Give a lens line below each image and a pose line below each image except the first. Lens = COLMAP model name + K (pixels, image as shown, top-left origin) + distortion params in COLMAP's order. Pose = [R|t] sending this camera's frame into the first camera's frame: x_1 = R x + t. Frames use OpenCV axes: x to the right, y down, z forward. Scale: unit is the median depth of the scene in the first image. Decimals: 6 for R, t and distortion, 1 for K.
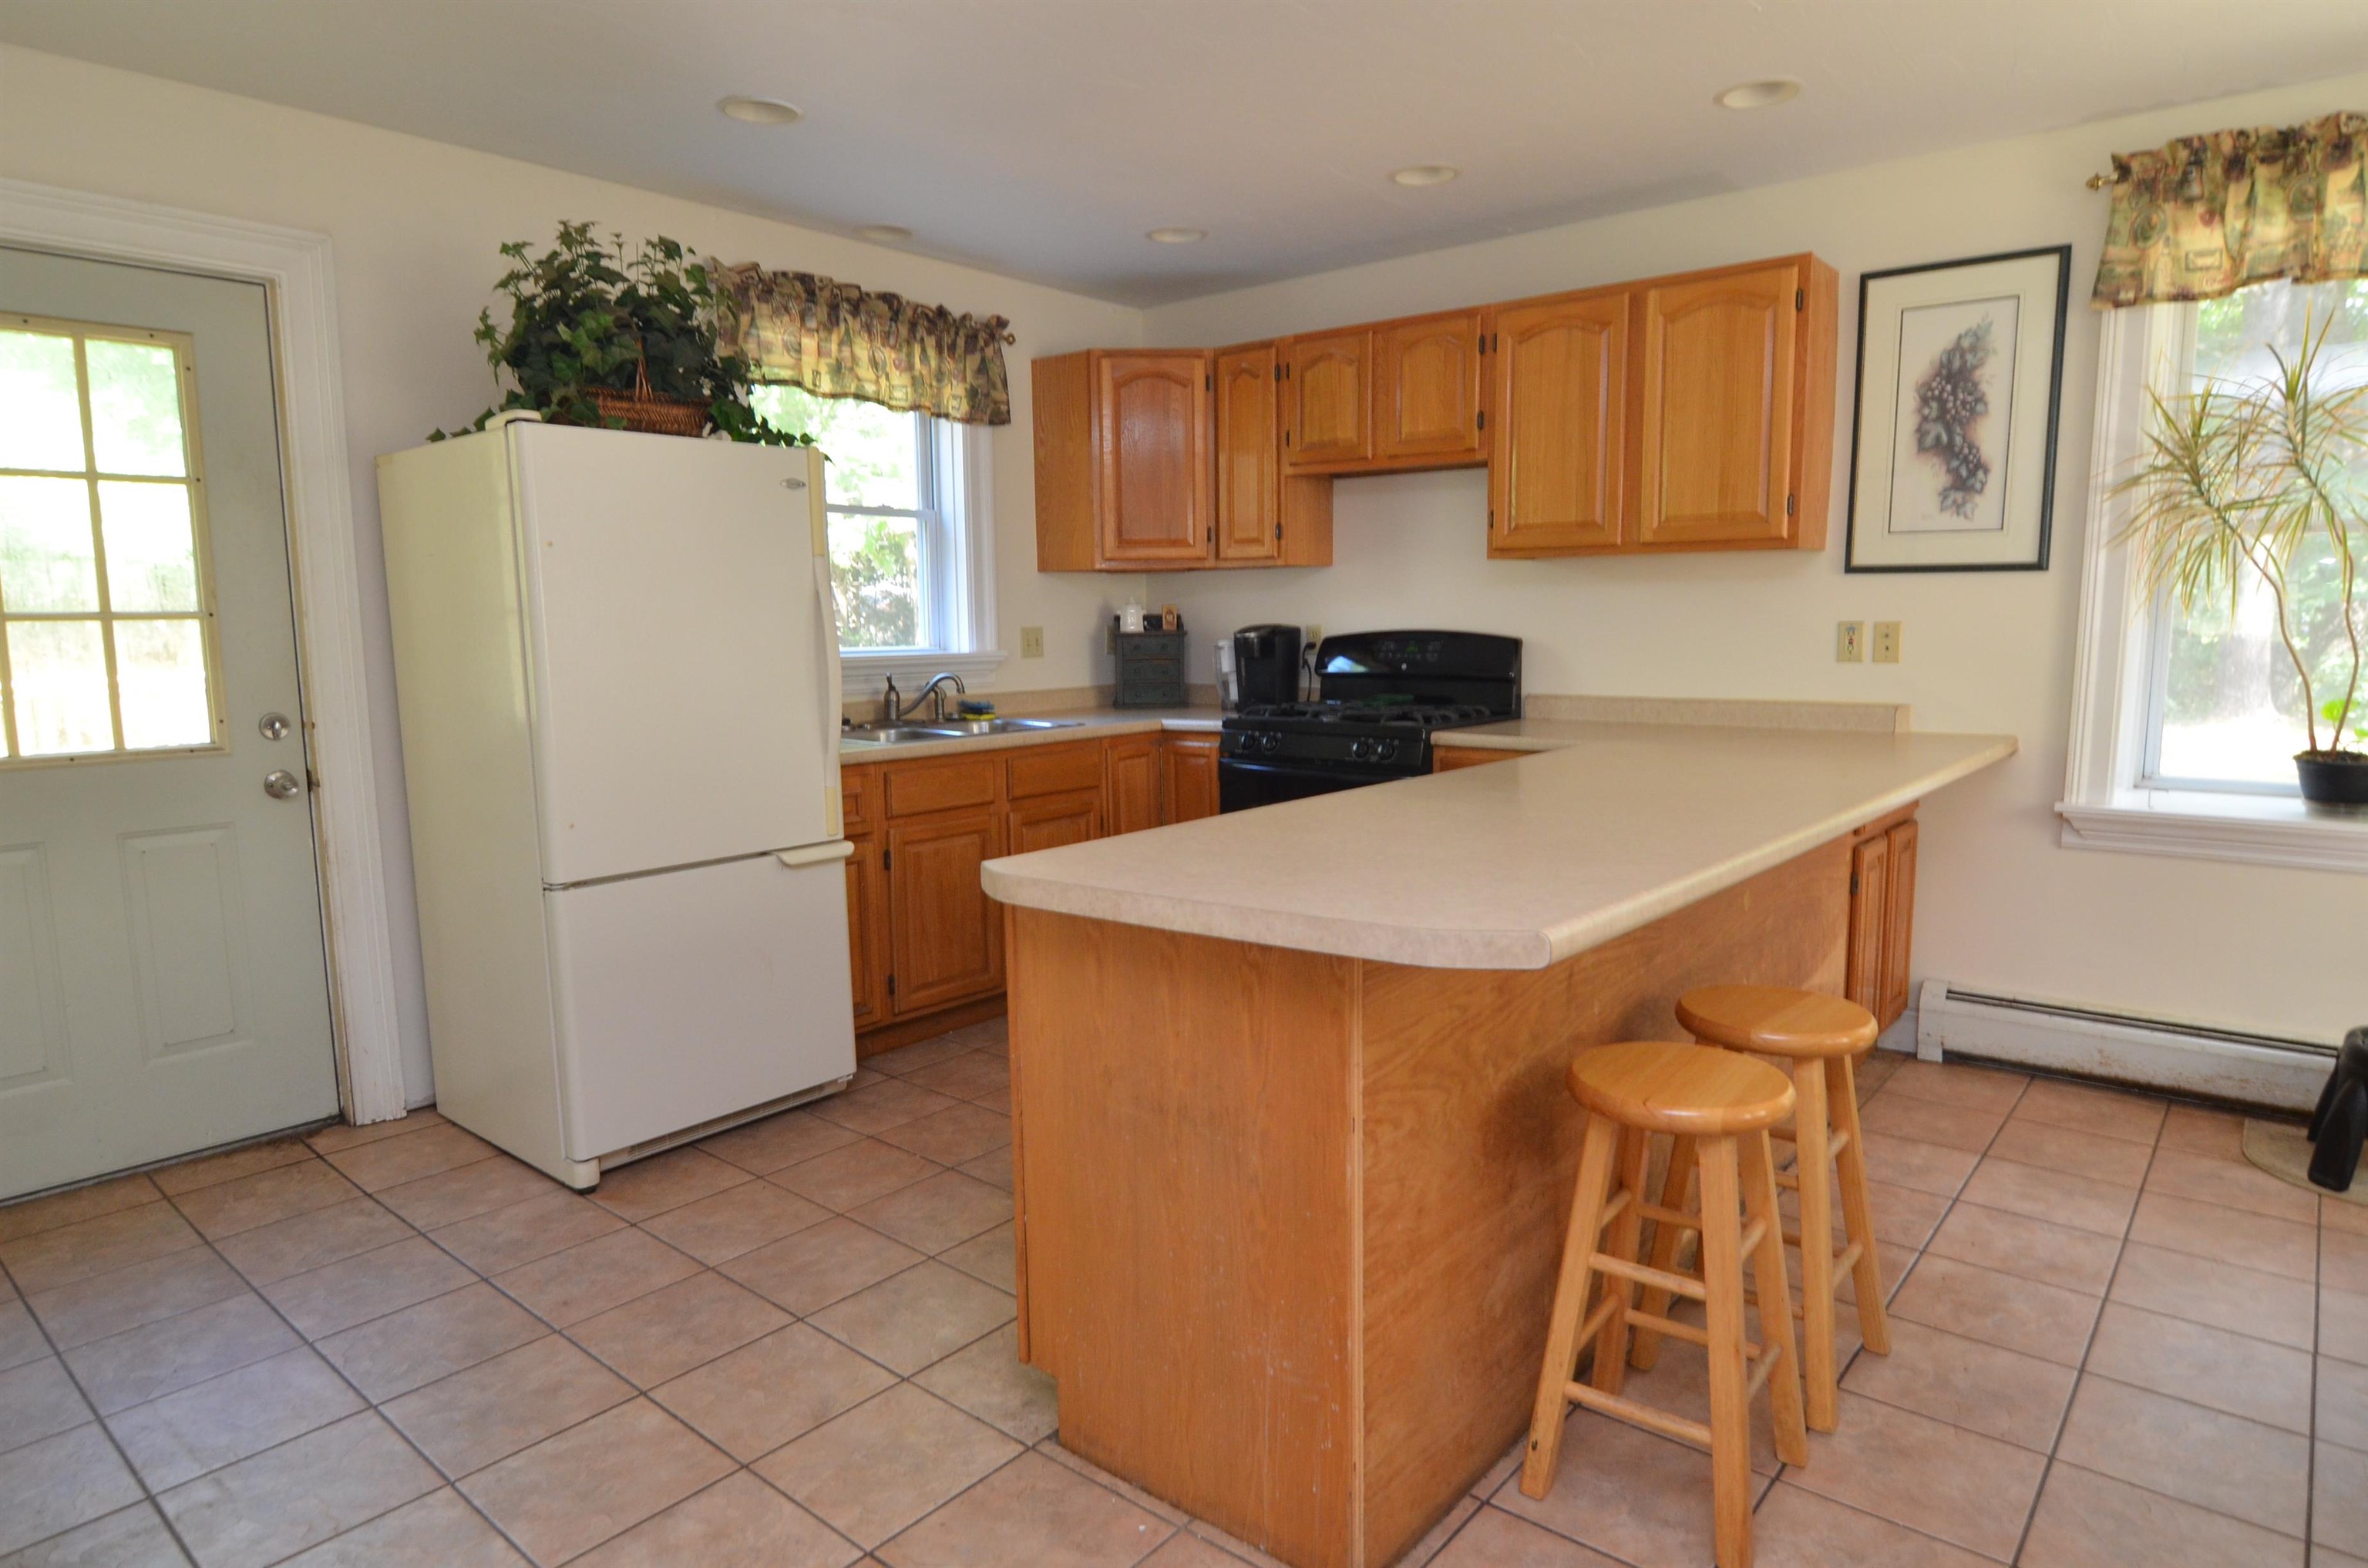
lens RADIAL K [[1302.3, 0, 1187.6], [0, 1302.3, 787.3], [0, 0, 1]] dist [-0.002149, -0.011843]
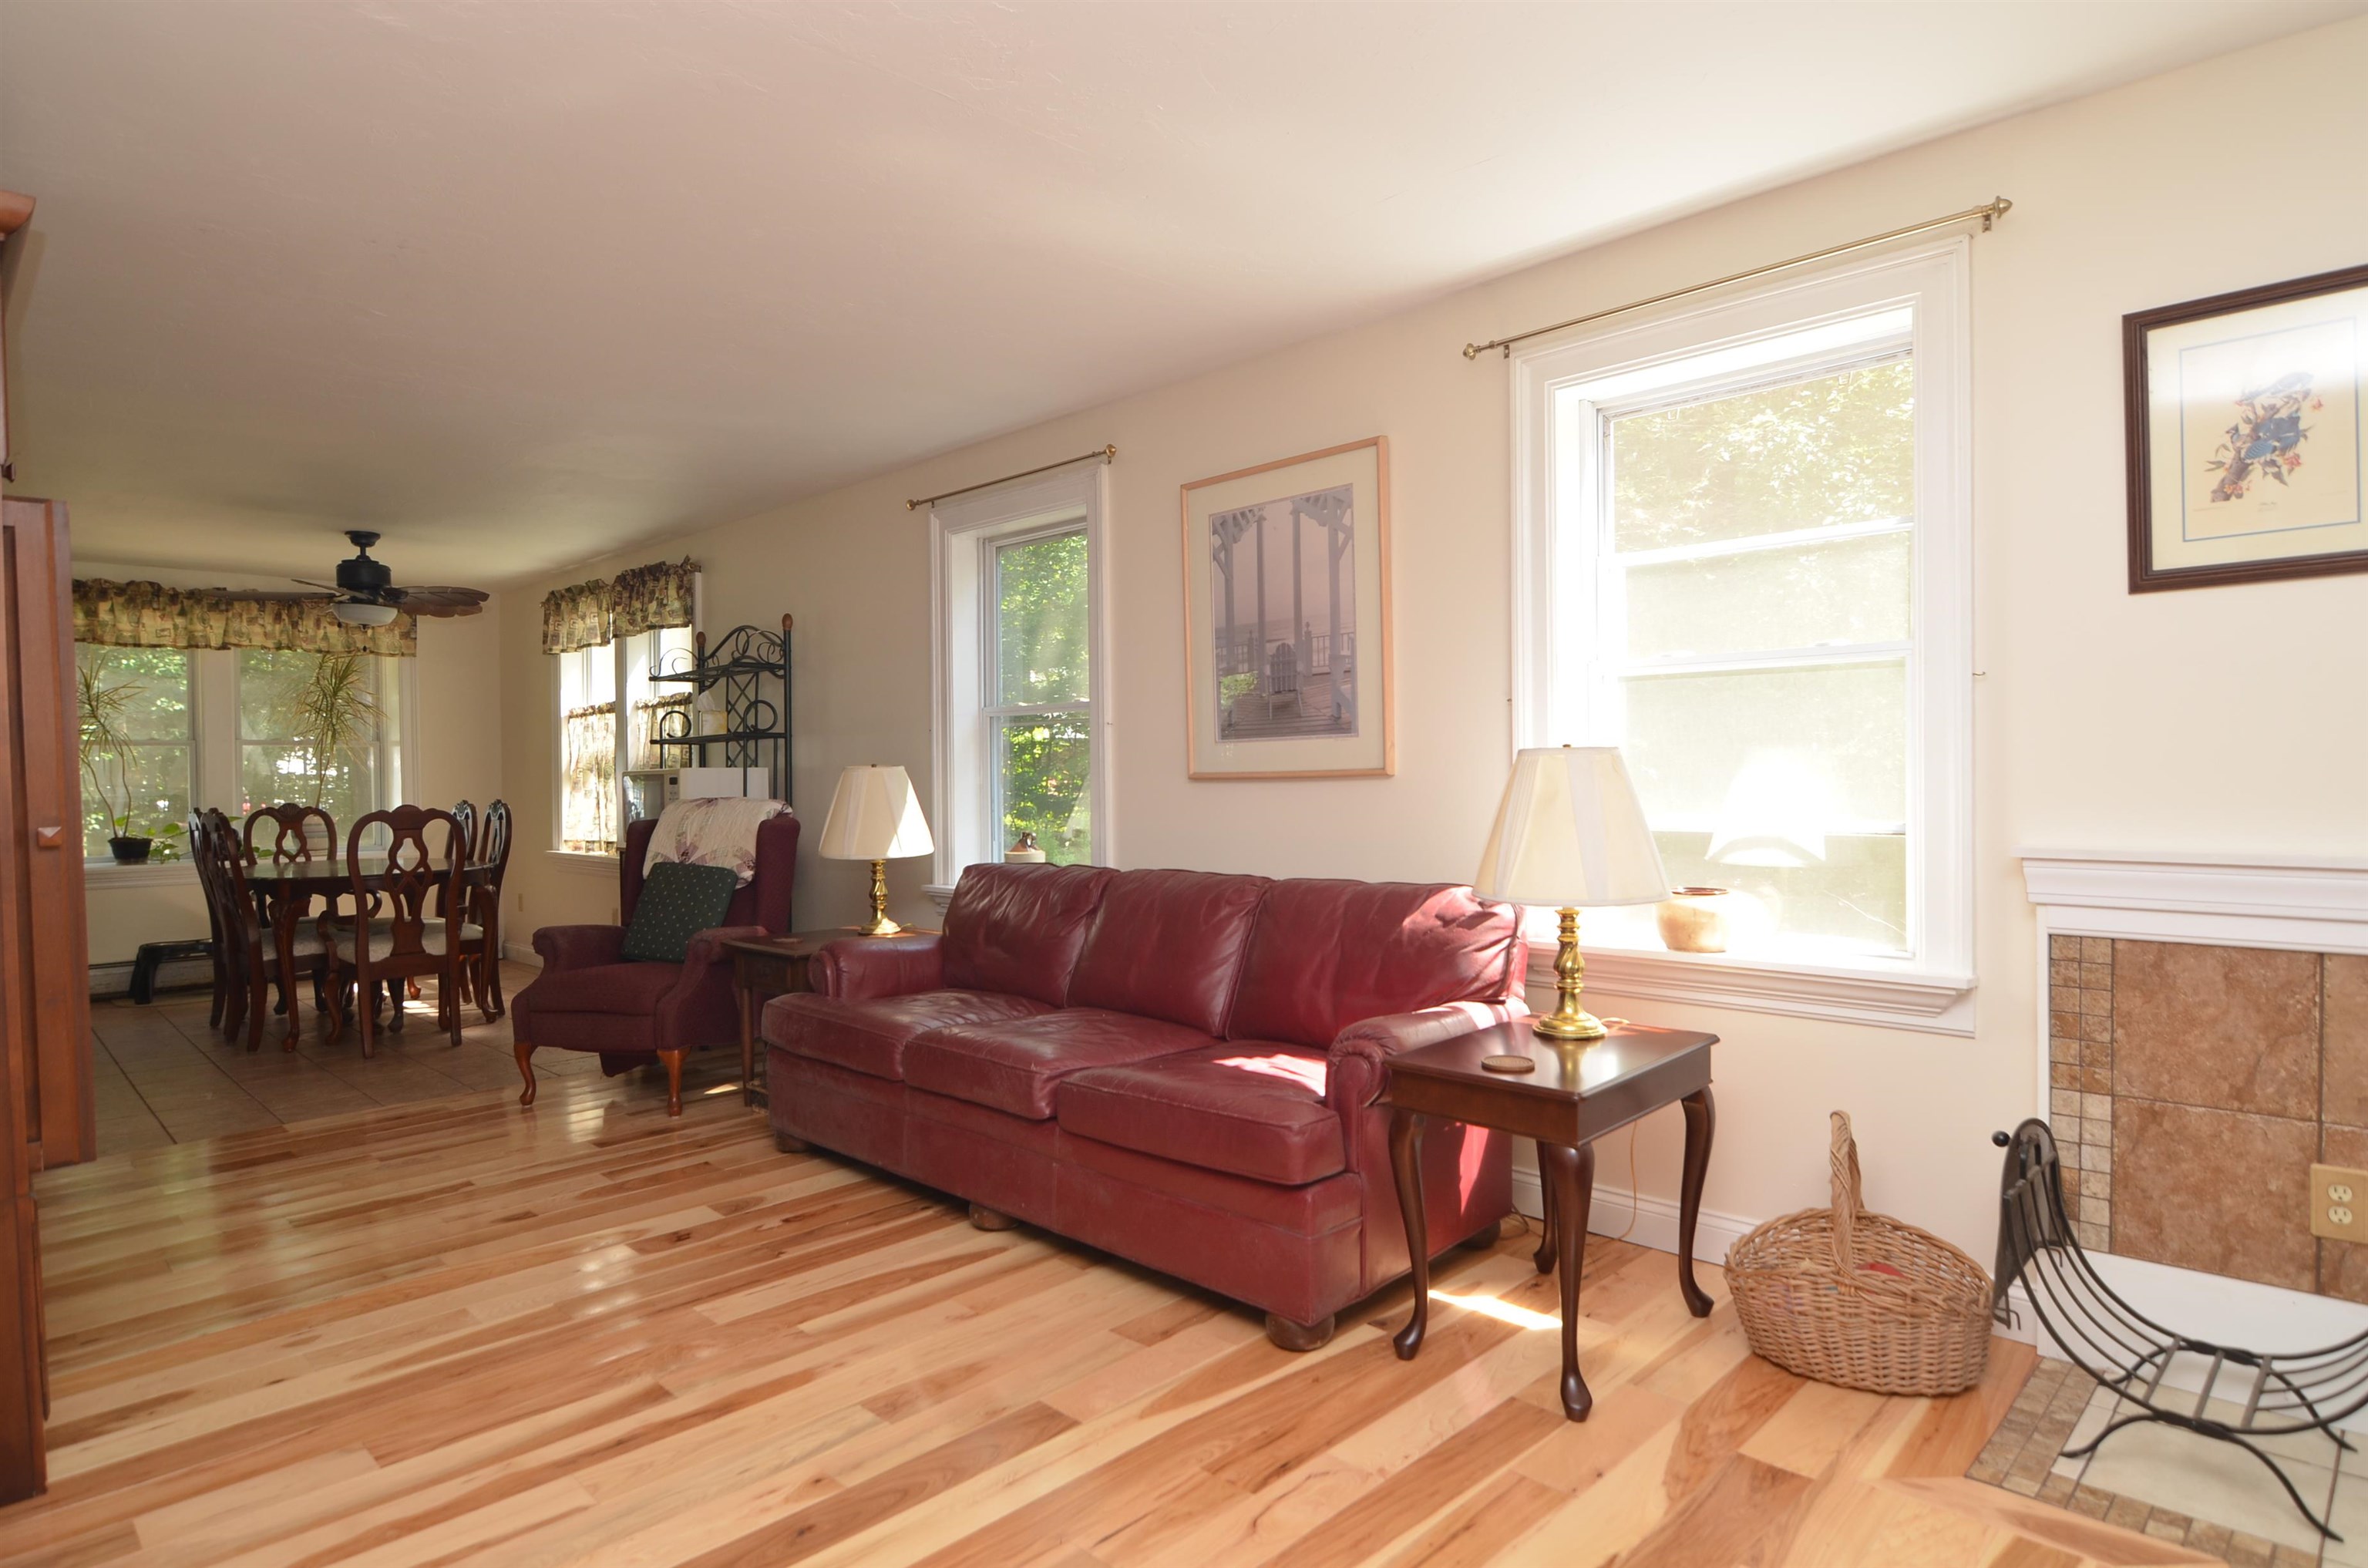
lens RADIAL K [[1302.3, 0, 1187.9], [0, 1302.3, 782.1], [0, 0, 1]] dist [-0.002149, -0.011843]
pose [[0.107833, 0.000201, 0.994169, -1.140239], [0.142127, 0.989725, -0.015616, 0.168387], [-0.983957, 0.142982, 0.106696, -1.073988]]
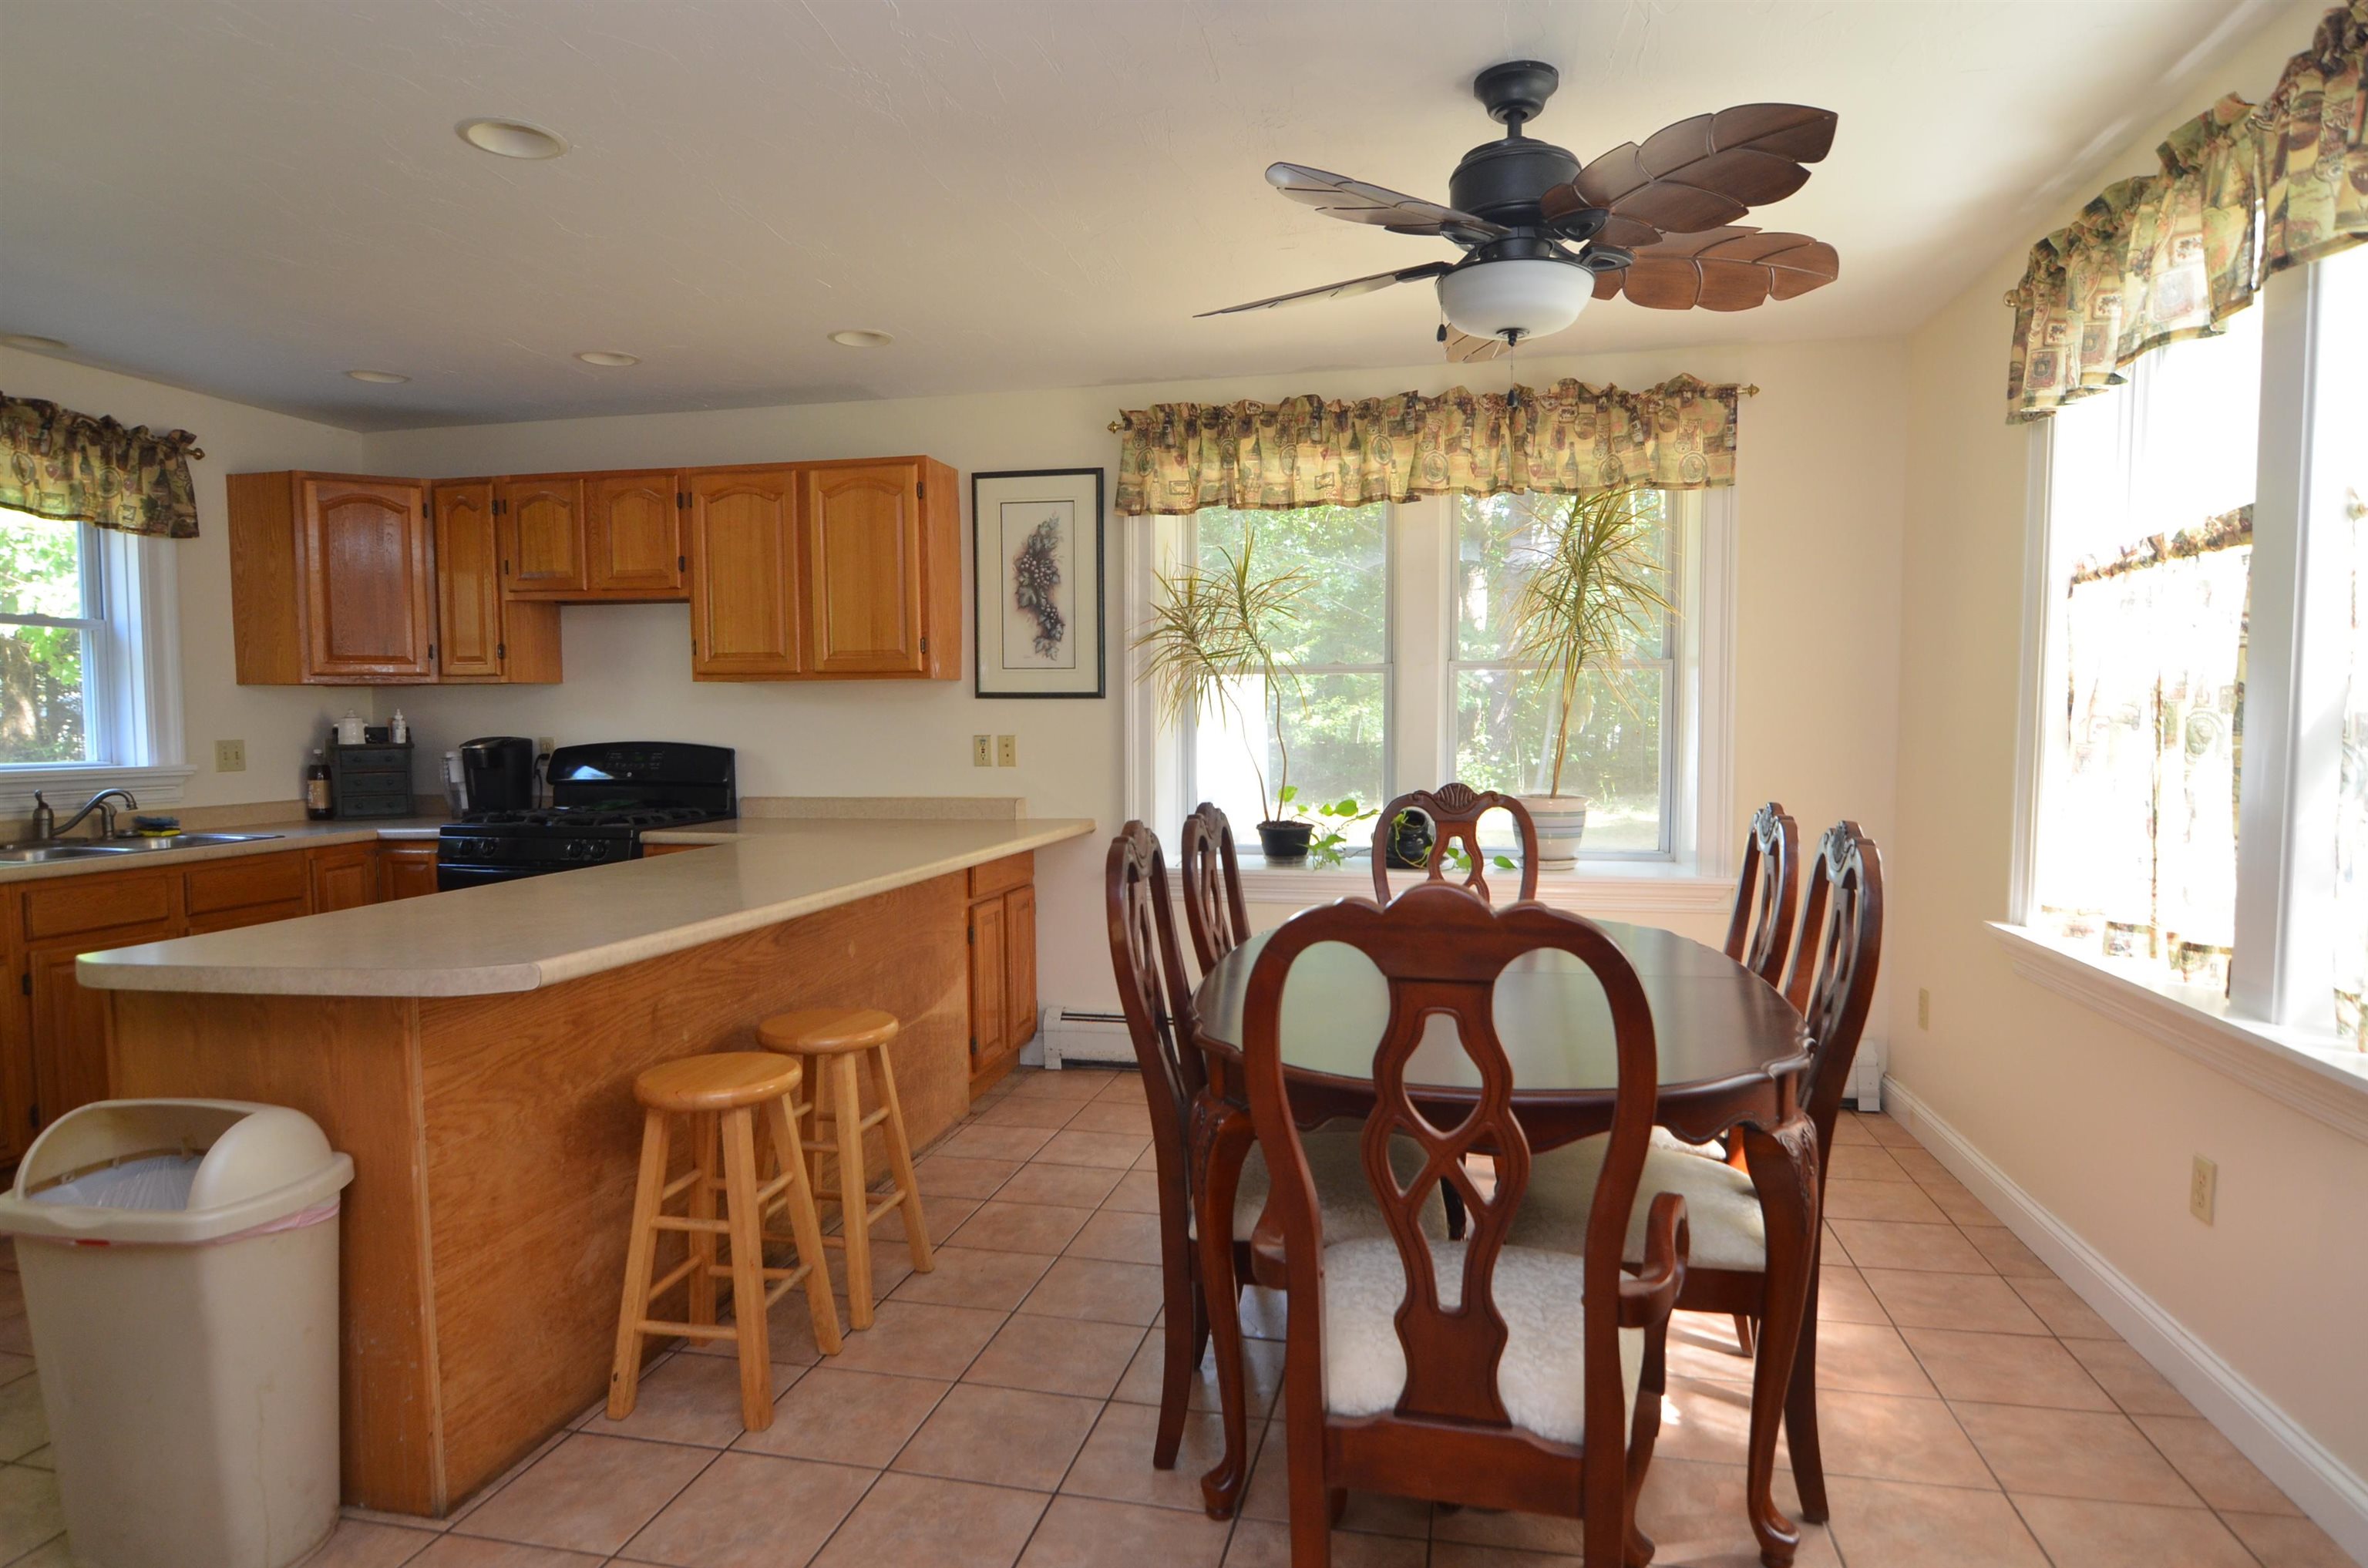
lens RADIAL K [[1302.3, 0, 1204.6], [0, 1302.3, 794.1], [0, 0, 1]] dist [-0.002149, -0.011843]
pose [[0.893102, -0.021972, 0.449318, 0.129531], [0.055515, 0.996555, -0.061614, 0.024888], [-0.446416, 0.079971, 0.891245, -0.263026]]
